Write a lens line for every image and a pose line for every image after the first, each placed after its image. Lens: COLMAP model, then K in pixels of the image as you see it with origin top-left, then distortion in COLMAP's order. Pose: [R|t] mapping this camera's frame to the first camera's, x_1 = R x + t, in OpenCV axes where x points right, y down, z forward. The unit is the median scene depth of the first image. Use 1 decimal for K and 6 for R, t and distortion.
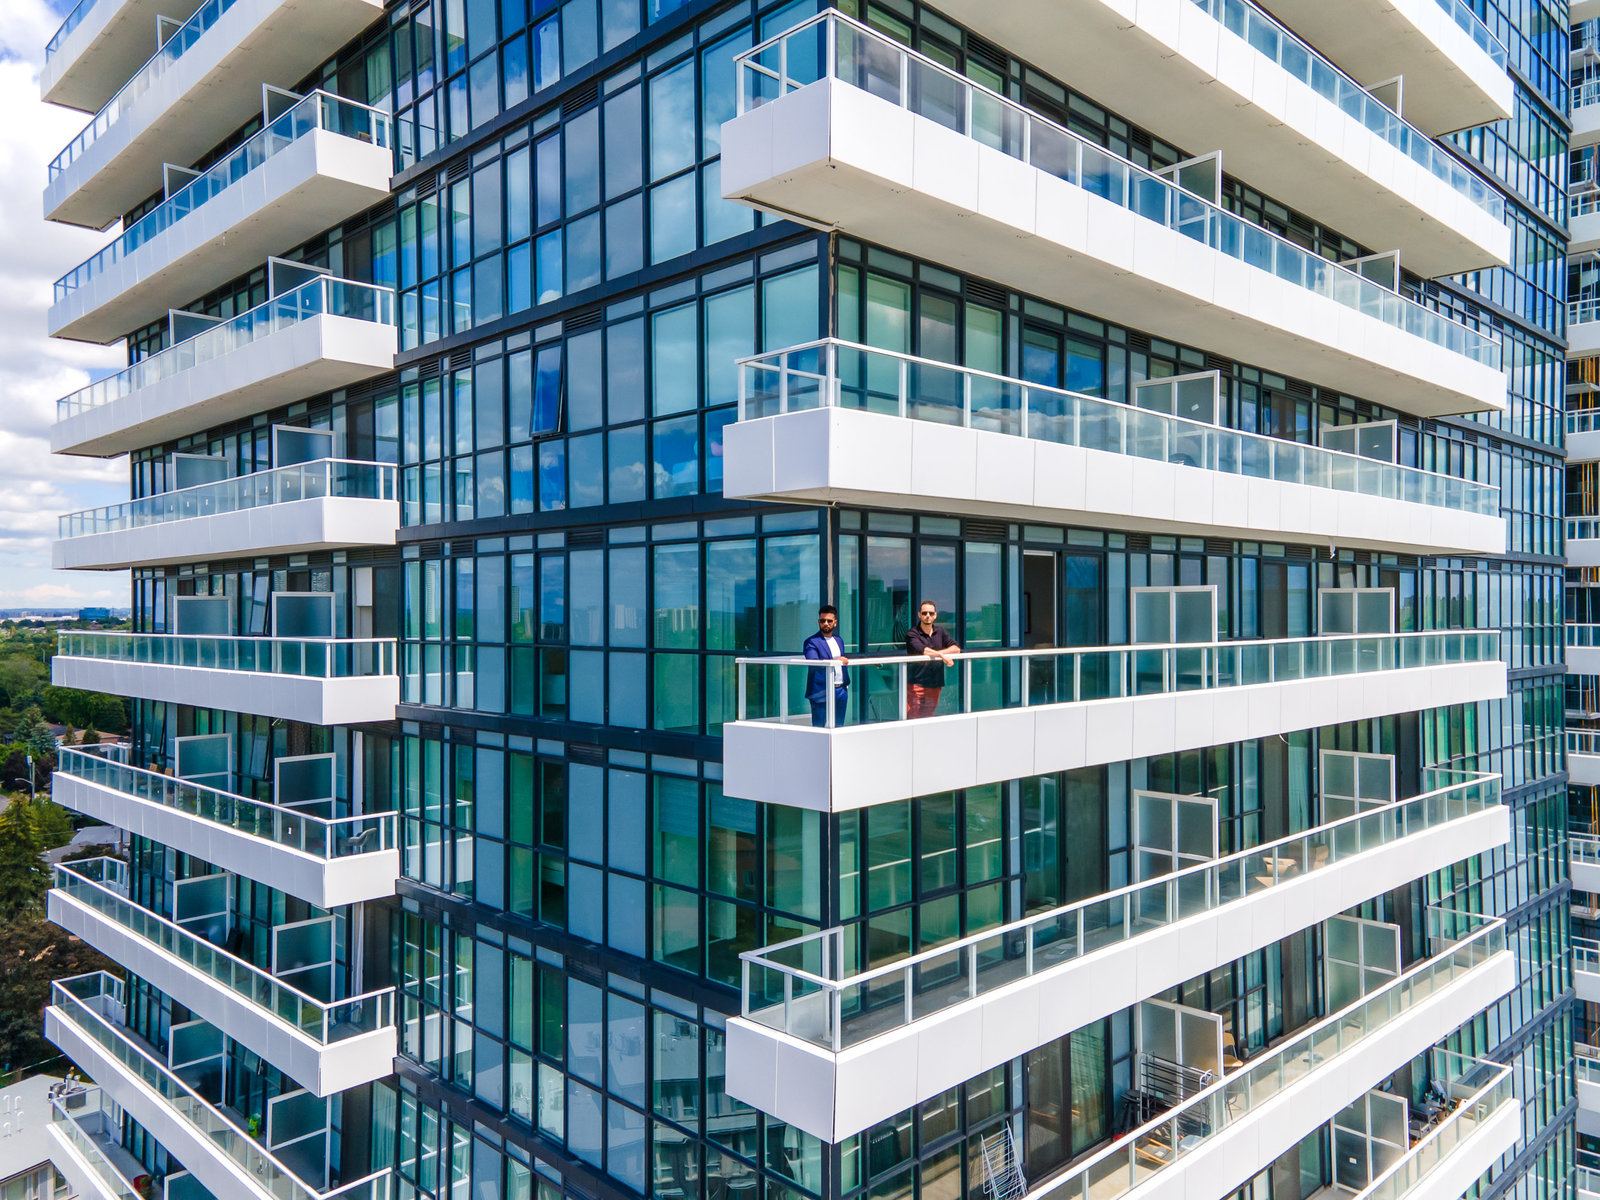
lens RADIAL K [[1156.9, 0, 800.0], [0, 1156.9, 600.0], [0, 0, 1]] dist [0.049348, 0.062802]
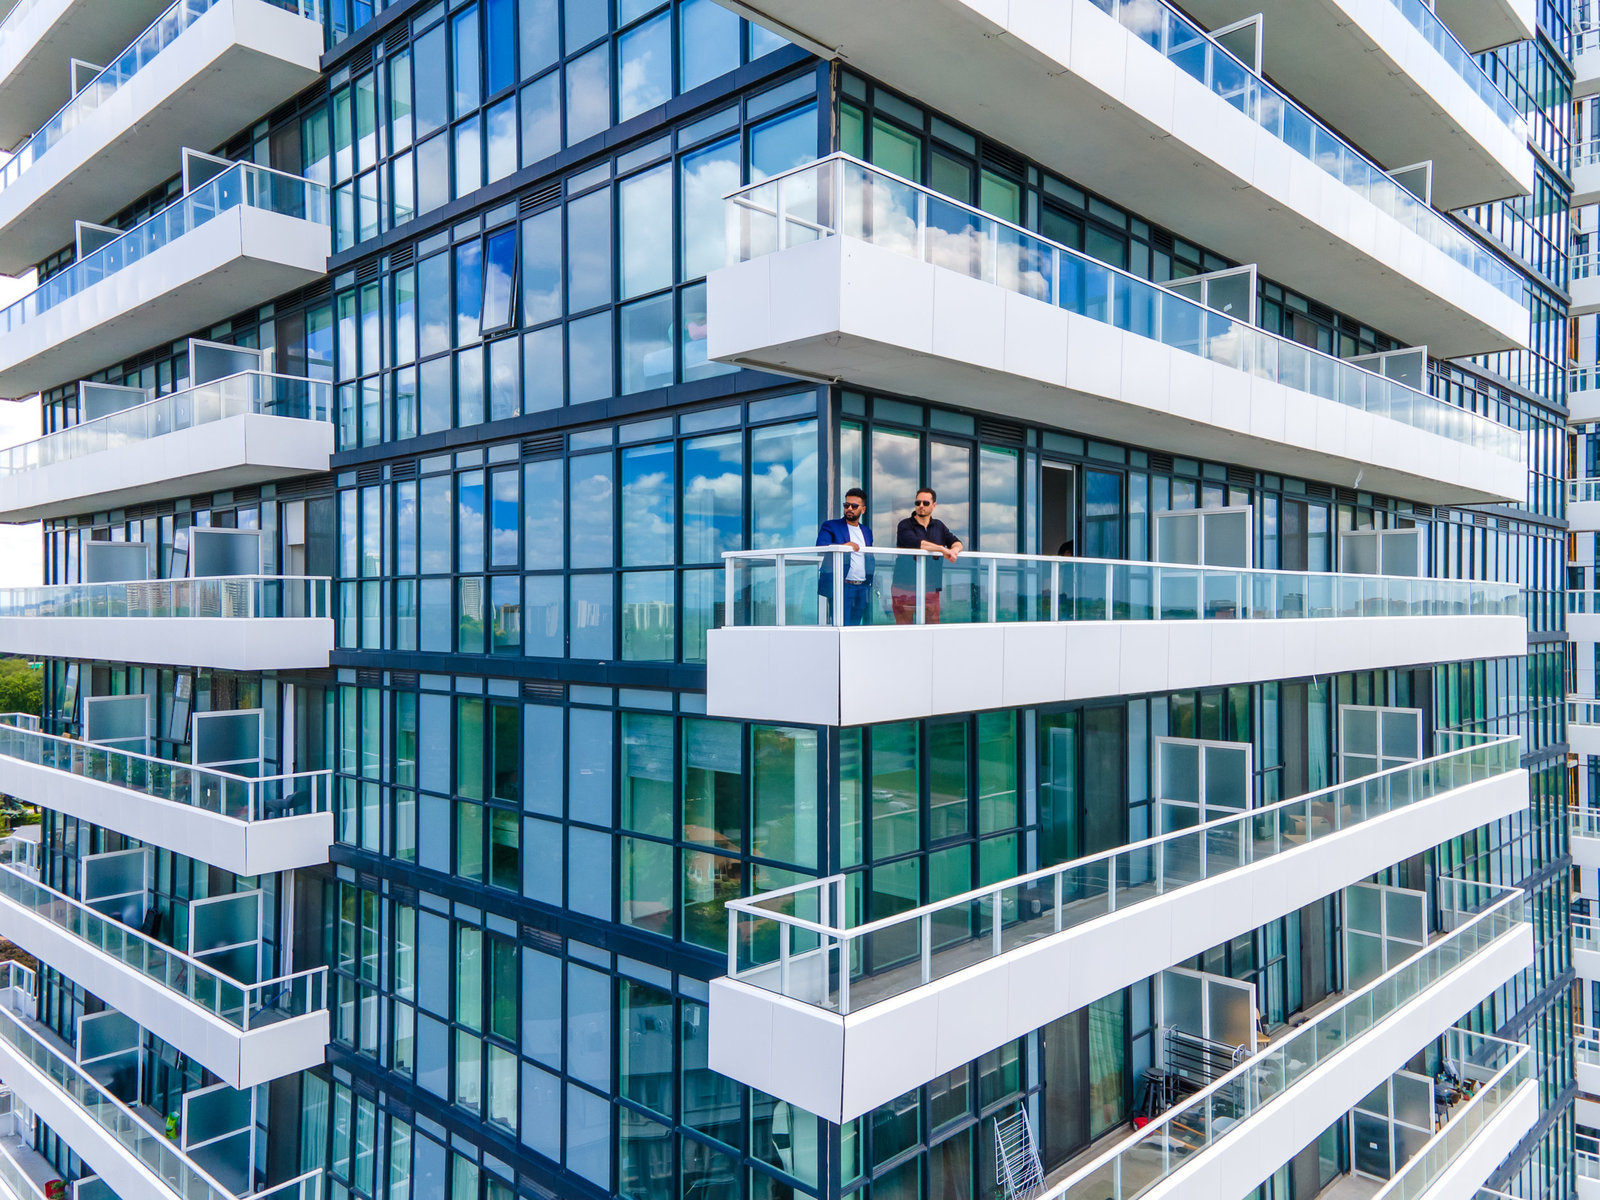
lens RADIAL K [[1156.9, 0, 800.0], [0, 1156.9, 600.0], [0, 0, 1]] dist [0.049348, 0.062802]
pose [[0.999475, 0.002906, 0.032262, -0.016422], [-0.002929, 0.999995, 0.000652, 0.053629], [-0.032260, -0.000746, 0.999479, 0.100614]]
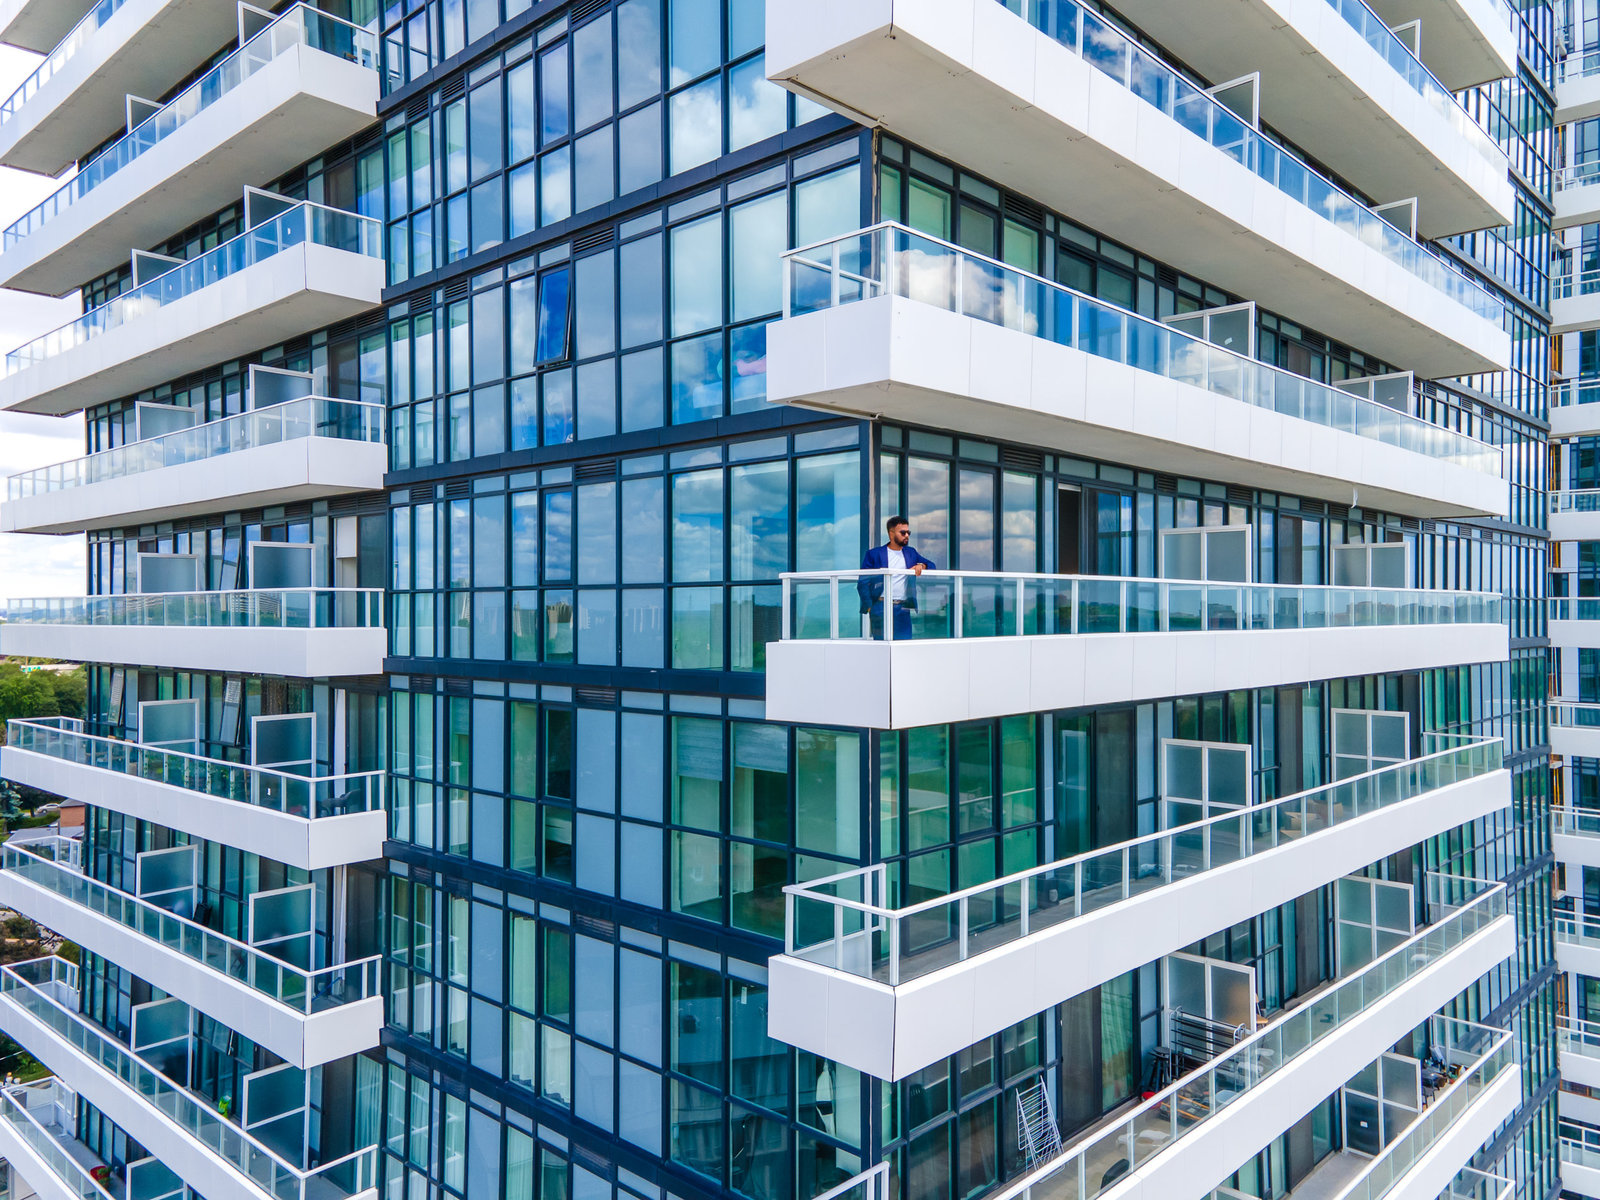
lens RADIAL K [[1156.9, 0, 800.0], [0, 1156.9, 600.0], [0, 0, 1]] dist [0.049348, 0.062802]
pose [[0.999265, 0.002797, 0.038226, -0.047548], [-0.002737, 0.999995, -0.001614, 0.046776], [-0.038230, 0.001509, 0.999268, 0.040293]]
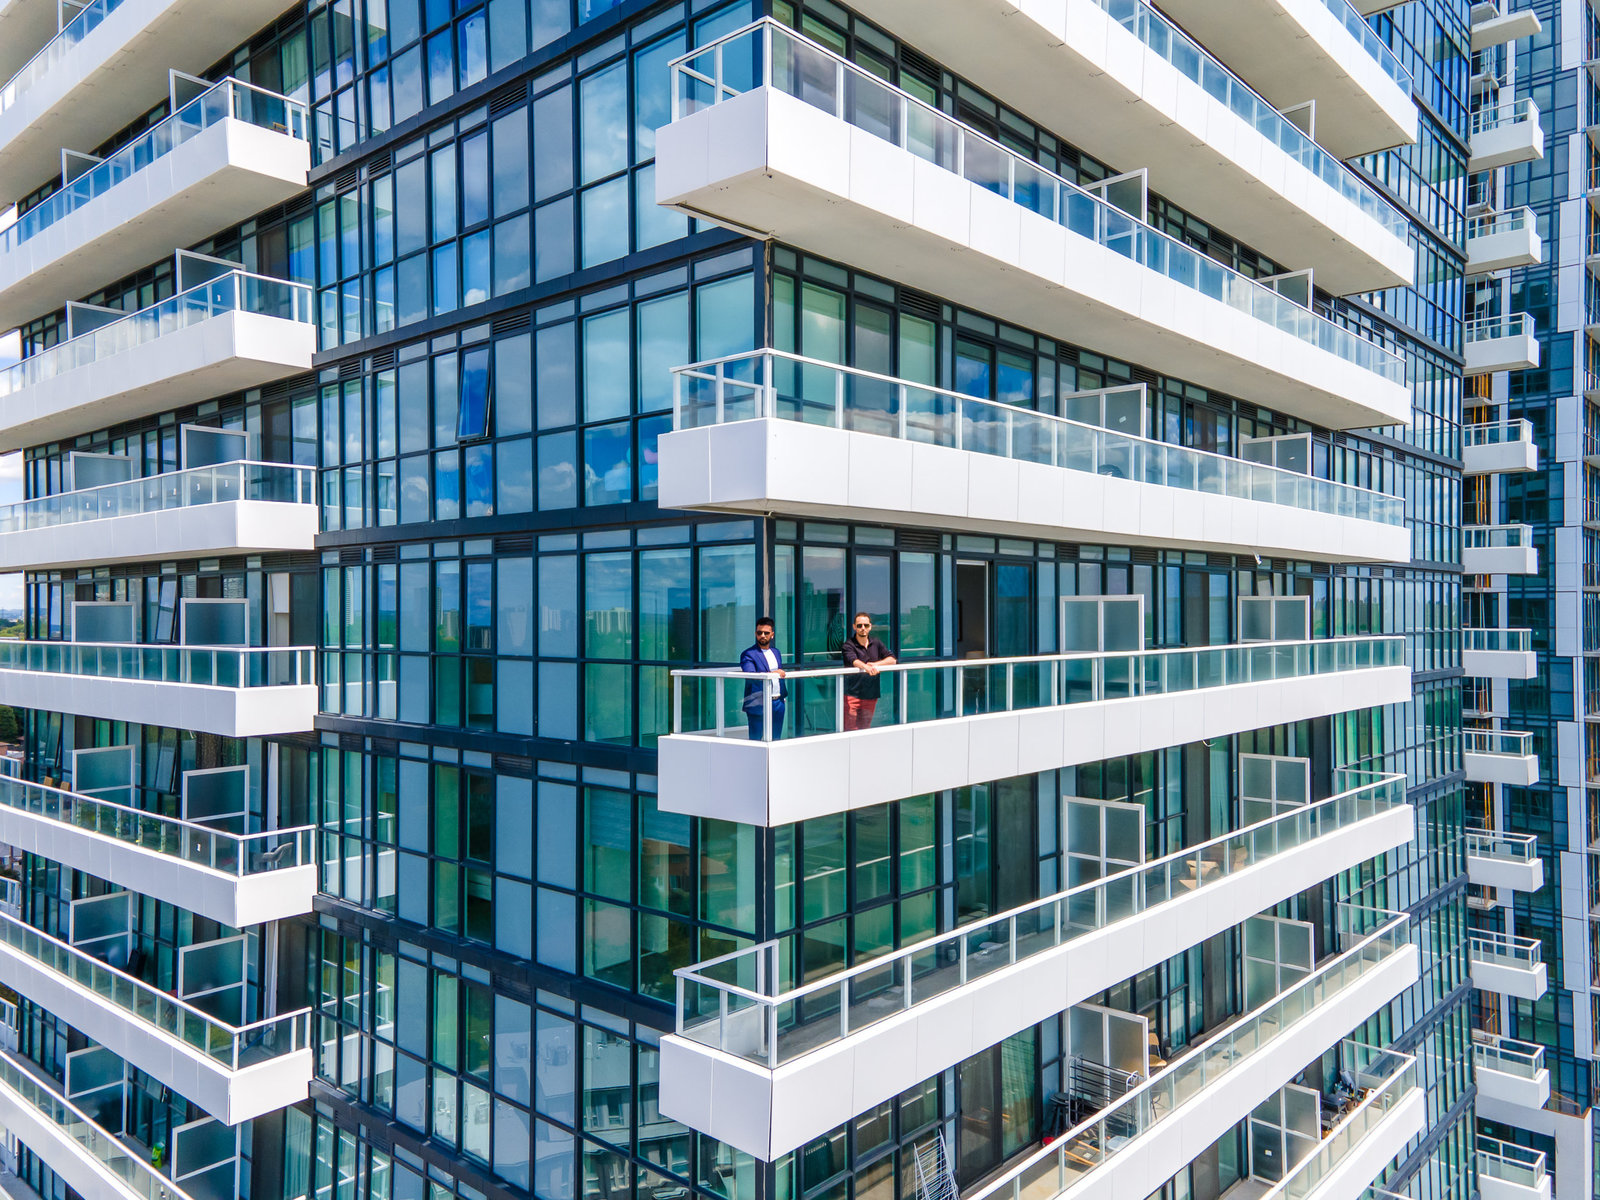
lens RADIAL K [[1156.9, 0, 800.0], [0, 1156.9, 600.0], [0, 0, 1]] dist [0.049348, 0.062802]
pose [[0.998057, 0.001000, 0.062307, -0.004488], [-0.000910, 0.999998, -0.001478, -0.005379], [-0.062309, 0.001418, 0.998056, 0.004777]]
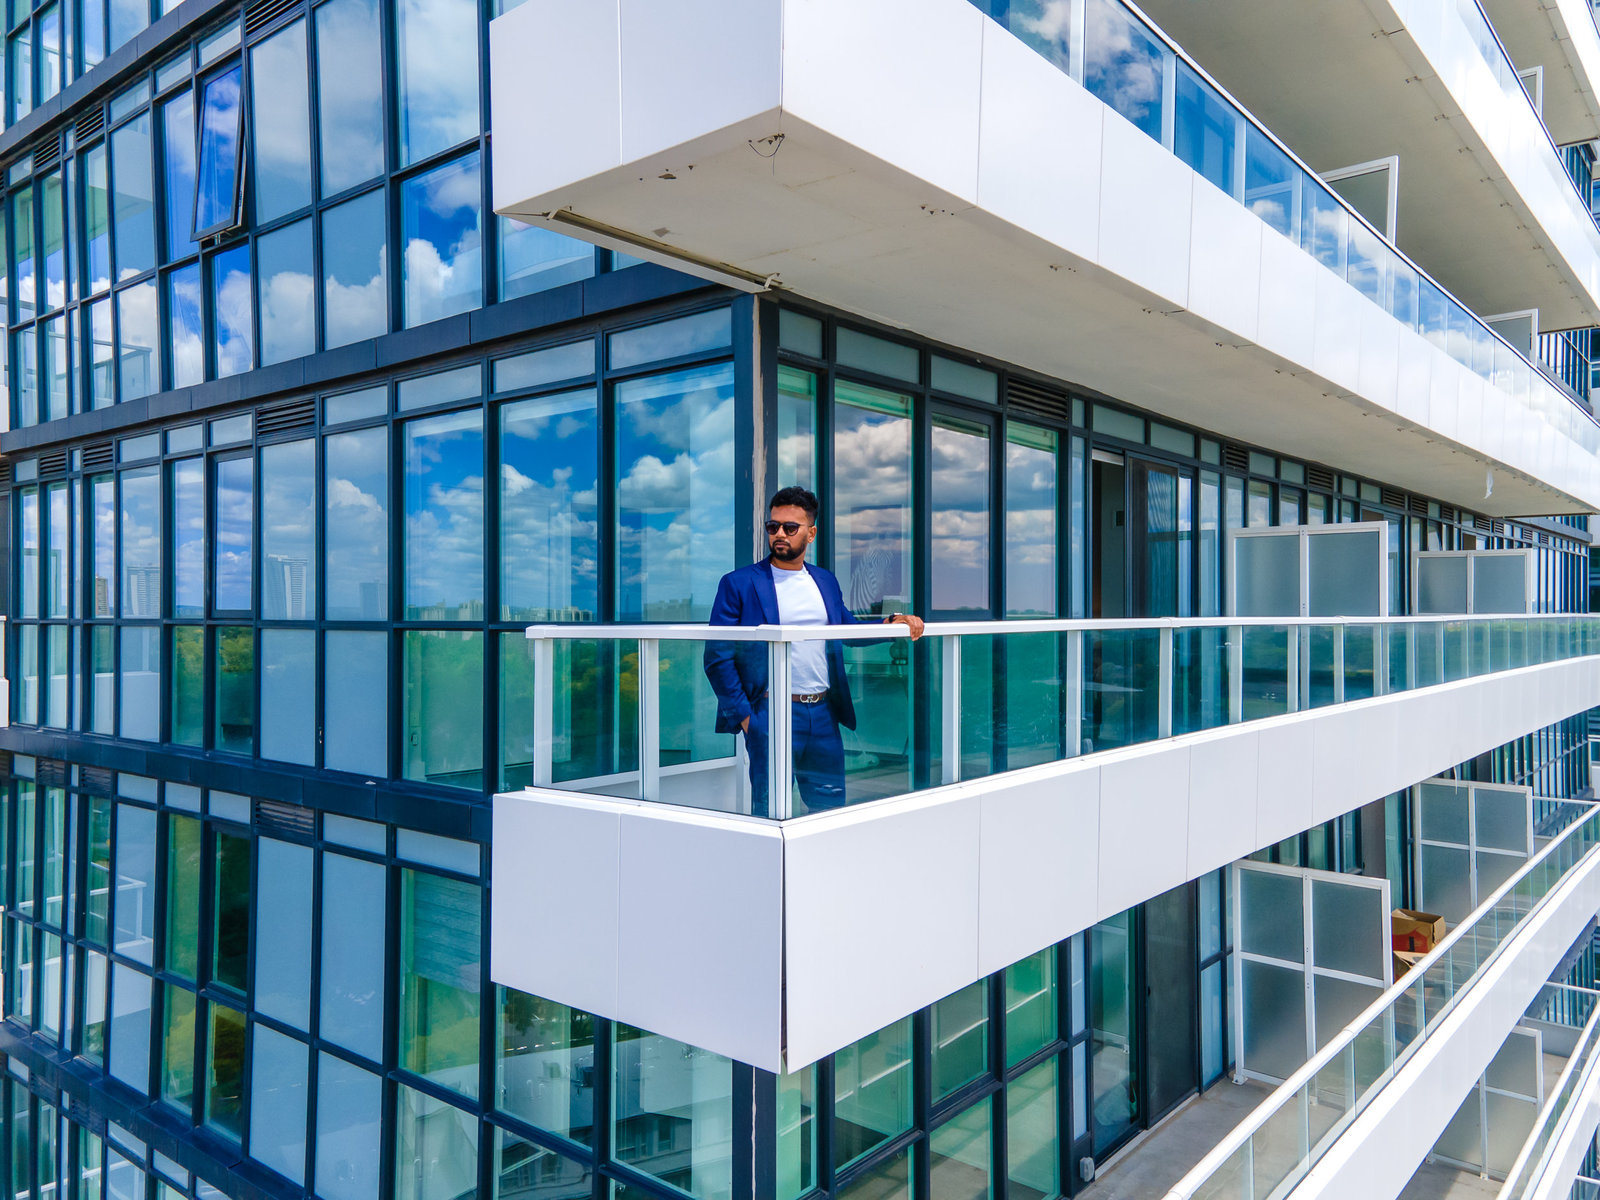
lens RADIAL K [[1156.9, 0, 800.0], [0, 1156.9, 600.0], [0, 0, 1]] dist [0.049348, 0.062802]
pose [[0.995036, 0.003721, 0.099444, -0.001591], [-0.003521, 0.999991, -0.002192, 0.026731], [-0.099451, 0.001831, 0.995041, 0.381982]]
